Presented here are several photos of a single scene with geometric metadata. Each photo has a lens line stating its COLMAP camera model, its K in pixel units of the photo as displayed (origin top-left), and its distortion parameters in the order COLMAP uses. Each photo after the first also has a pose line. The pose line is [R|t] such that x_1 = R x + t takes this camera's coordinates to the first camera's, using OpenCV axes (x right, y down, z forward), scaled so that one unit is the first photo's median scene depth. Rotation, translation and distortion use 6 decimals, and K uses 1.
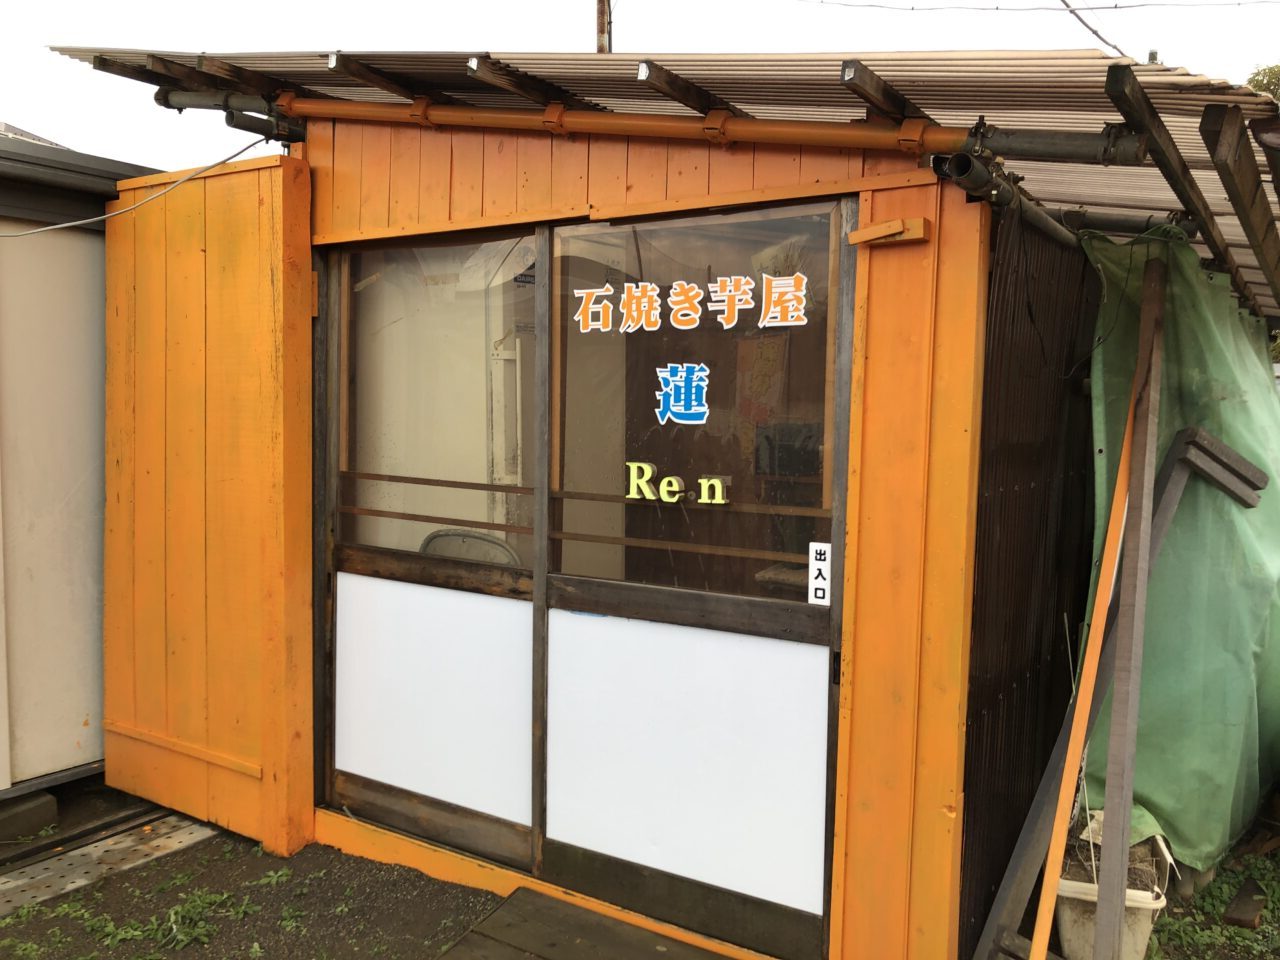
lens RADIAL K [[1064.3, 0, 640.0], [0, 1064.3, 480.0], [0, 0, 1]] dist [0.033301, 0.000725]
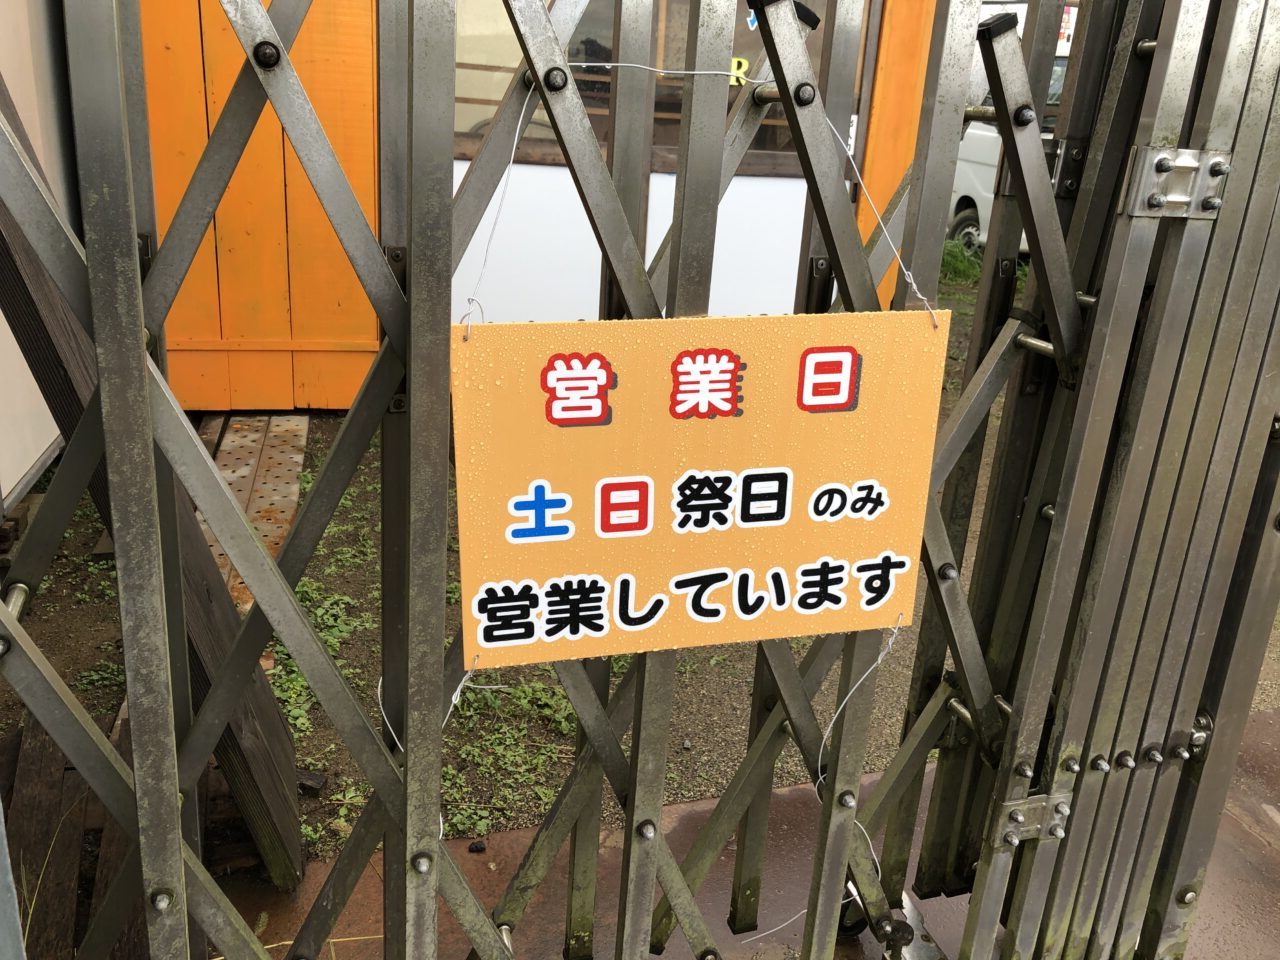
lens RADIAL K [[1064.3, 0, 640.0], [0, 1064.3, 480.0], [0, 0, 1]] dist [0.033301, 0.000725]
pose [[0.649726, -0.222199, 0.726969, -1.174347], [0.003373, 0.957159, 0.289542, 0.102162], [-0.760161, -0.185671, 0.622641, 0.096829]]
